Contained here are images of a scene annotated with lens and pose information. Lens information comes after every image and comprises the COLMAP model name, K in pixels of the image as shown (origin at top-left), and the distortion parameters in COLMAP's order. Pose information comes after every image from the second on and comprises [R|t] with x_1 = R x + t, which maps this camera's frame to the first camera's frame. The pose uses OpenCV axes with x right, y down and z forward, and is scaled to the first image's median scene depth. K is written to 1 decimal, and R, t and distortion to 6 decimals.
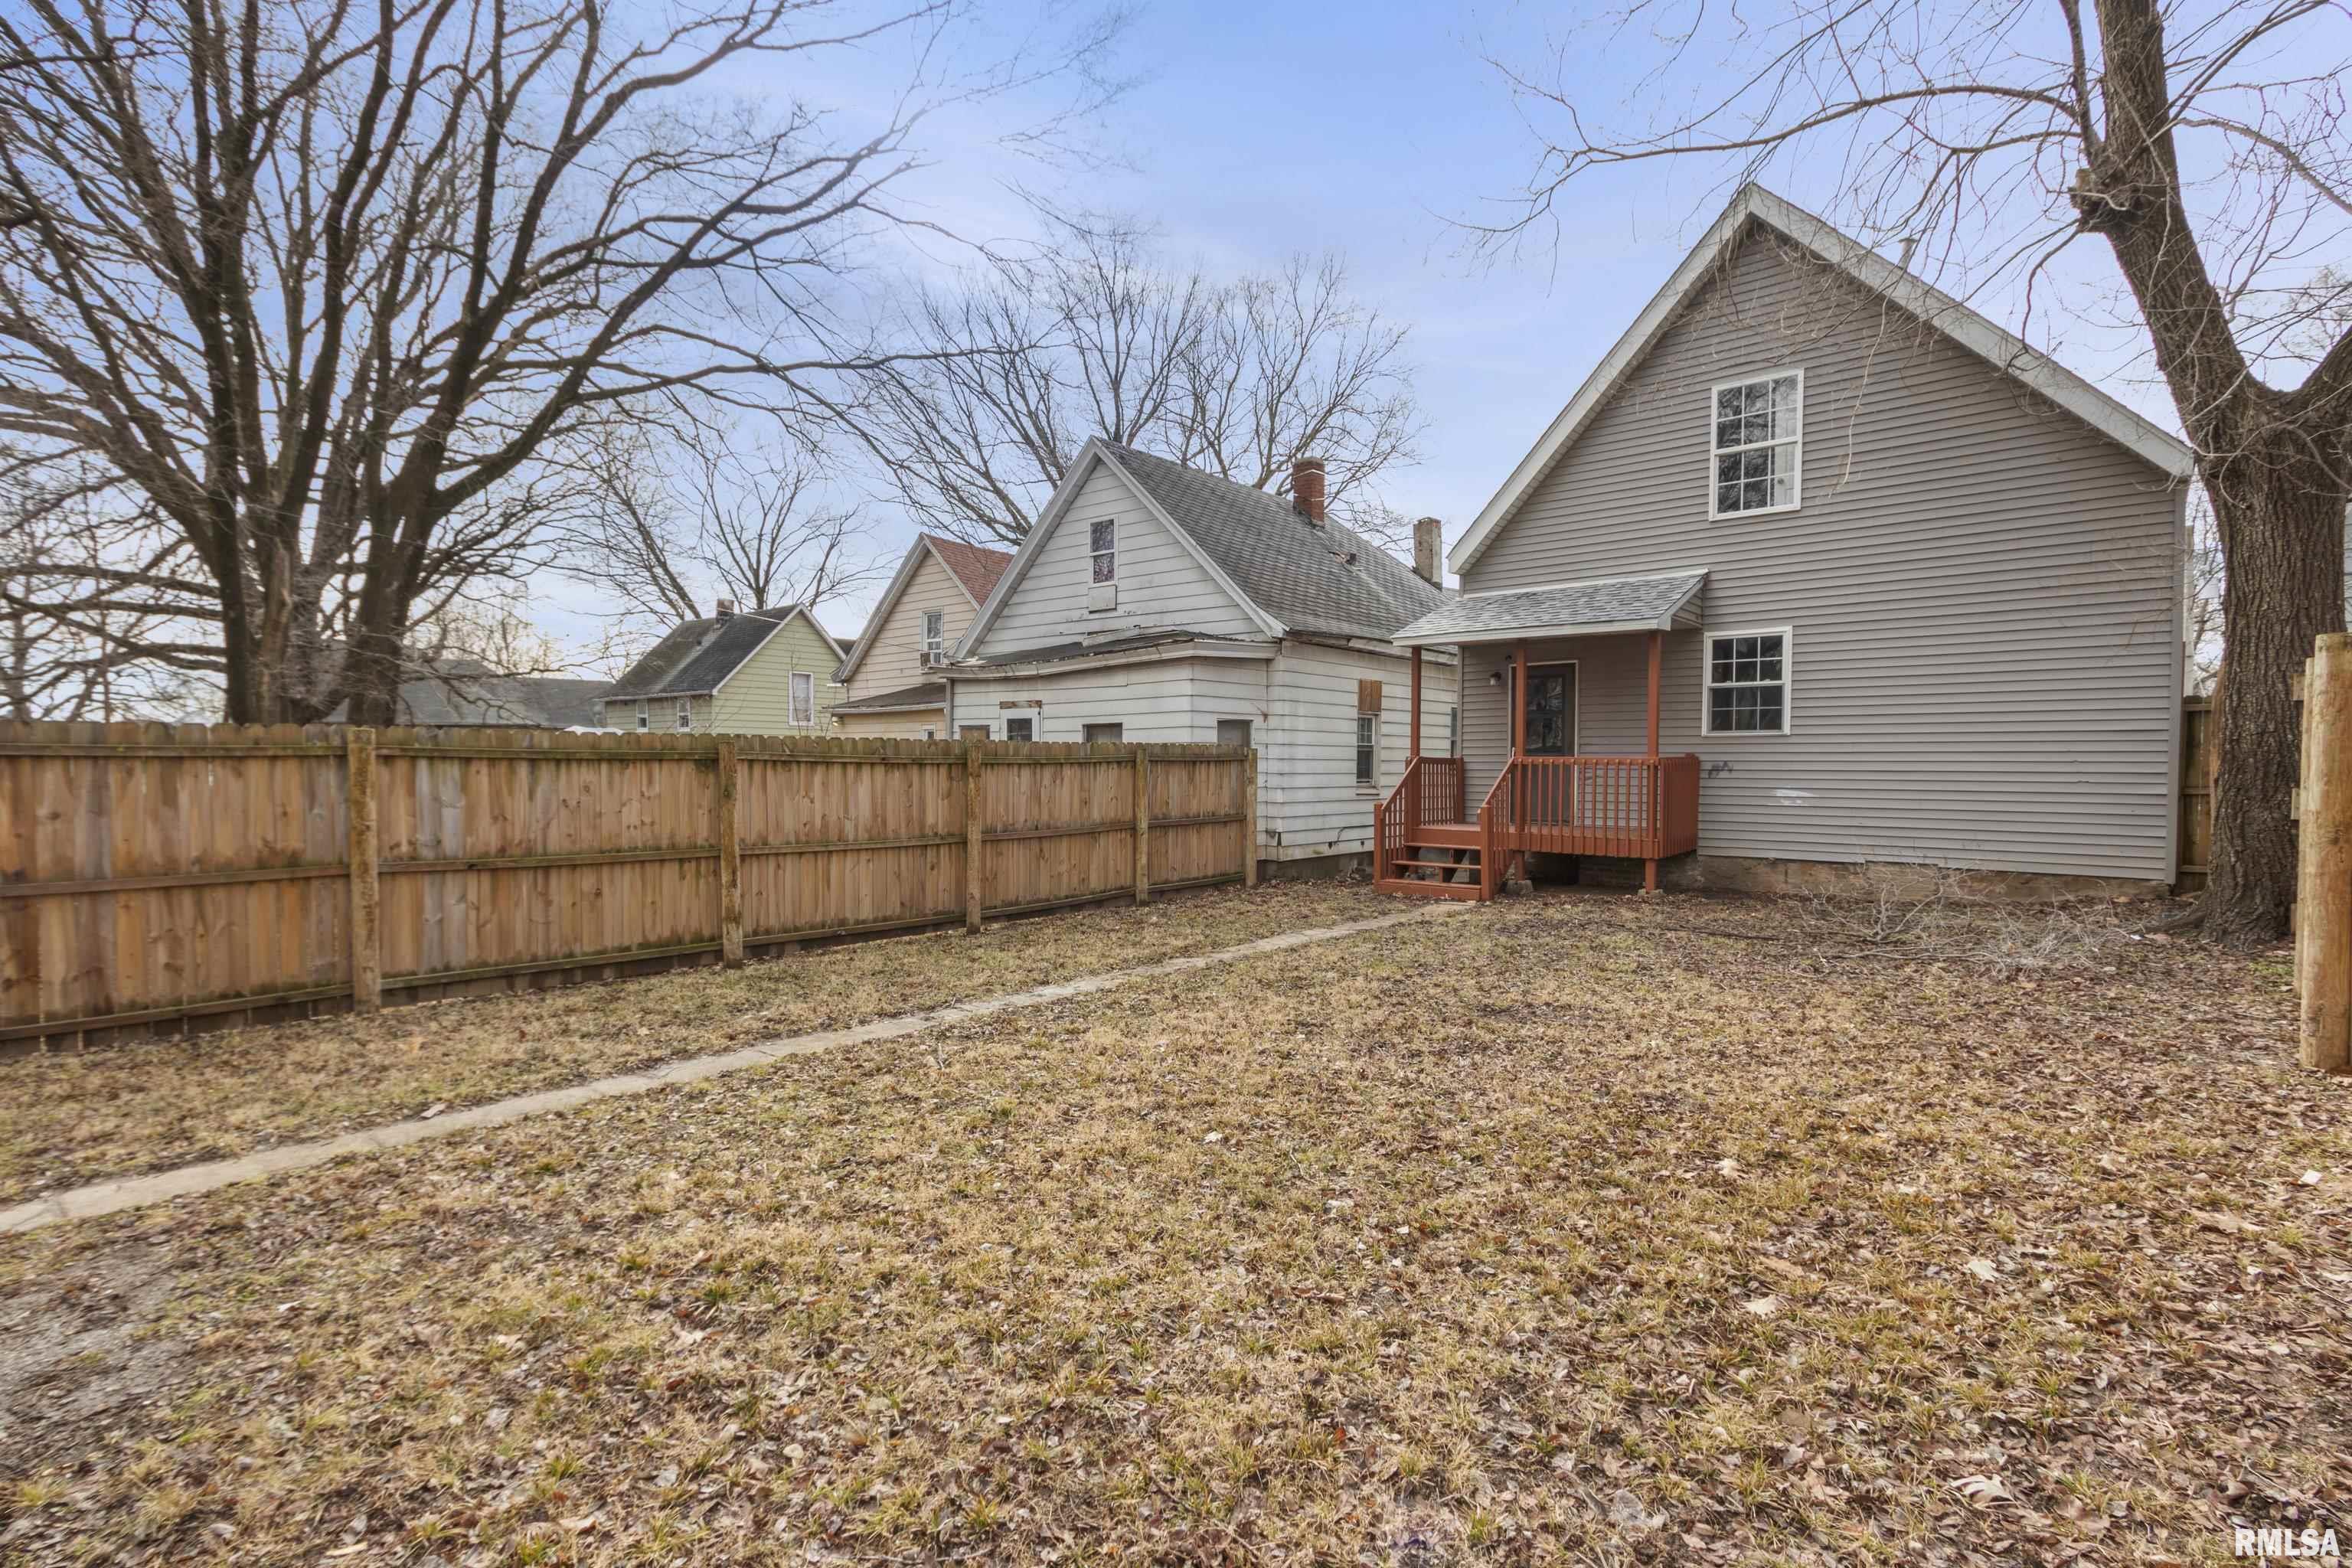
lens RADIAL K [[1093.0, 0, 1176.0], [0, 1093.0, 784.0], [0, 0, 1]] dist [0.001018, -0.000178]
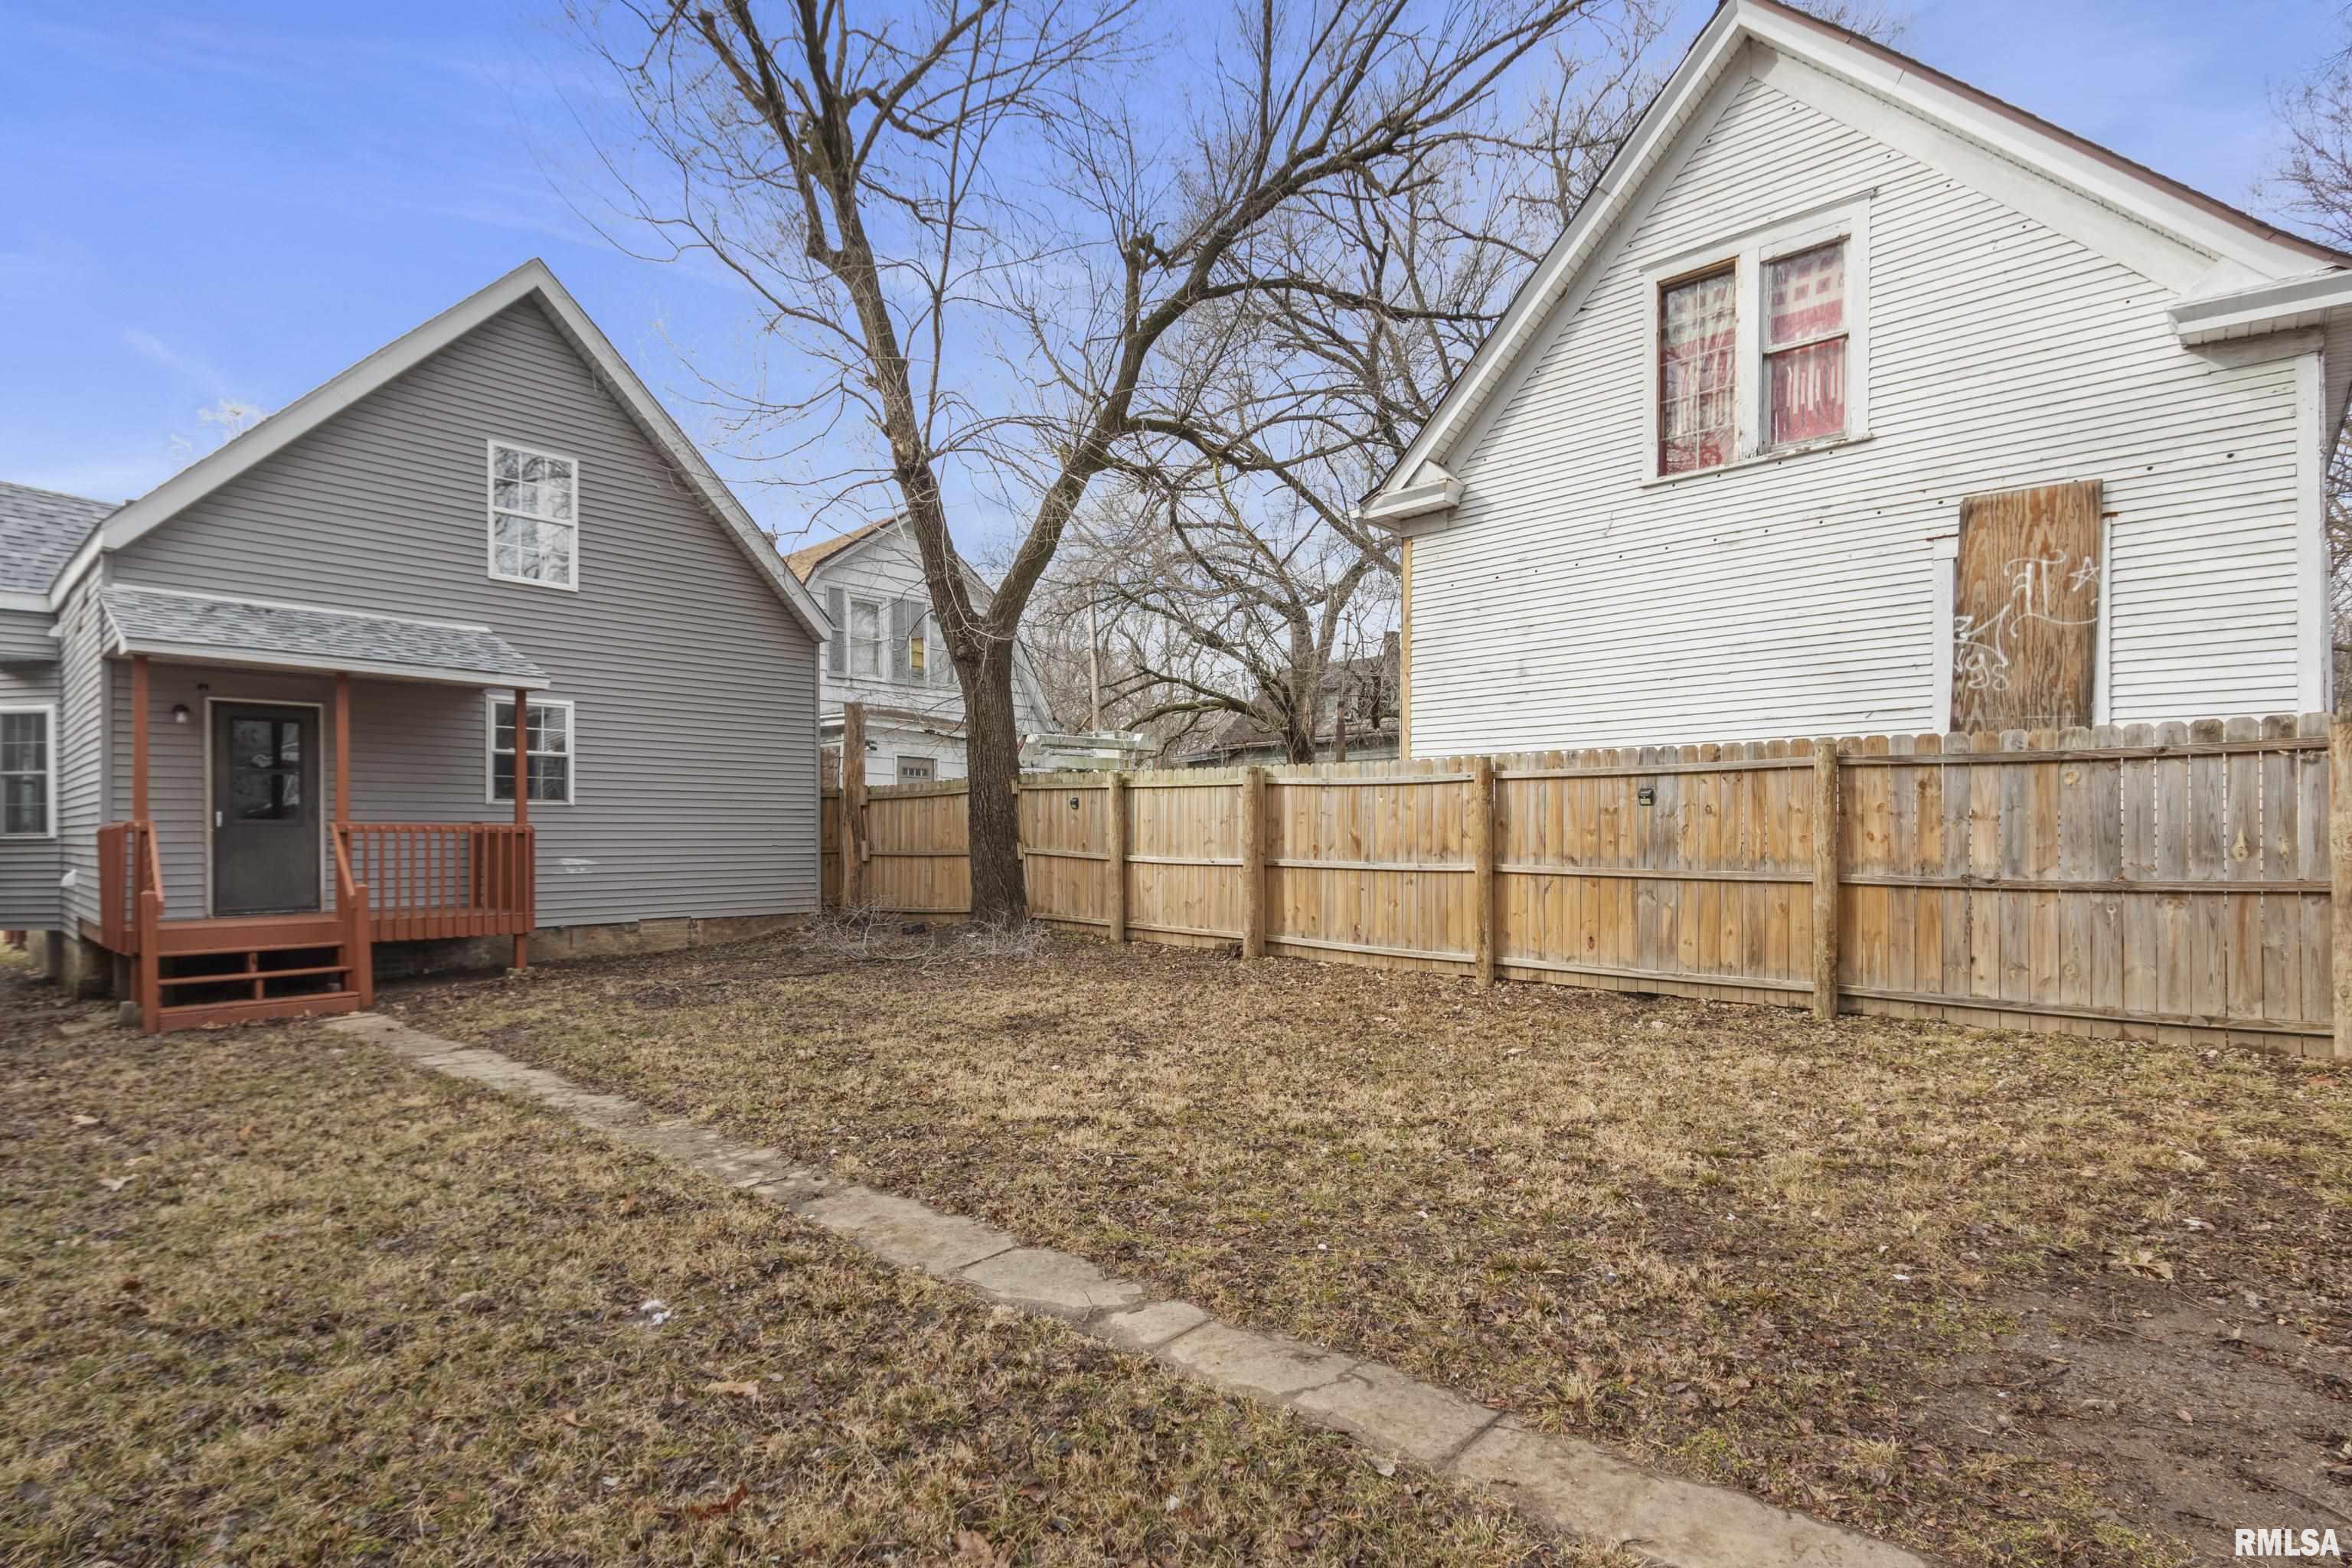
lens RADIAL K [[1110.2, 0, 1152.0], [0, 1110.2, 828.5], [0, 0, 1]] dist [0.000459, 0.000327]
pose [[0.043669, 0.009039, 0.999005, -0.457245], [0.028835, 0.999531, -0.010304, 0.003792], [-0.998630, 0.029256, 0.043388, 0.394464]]
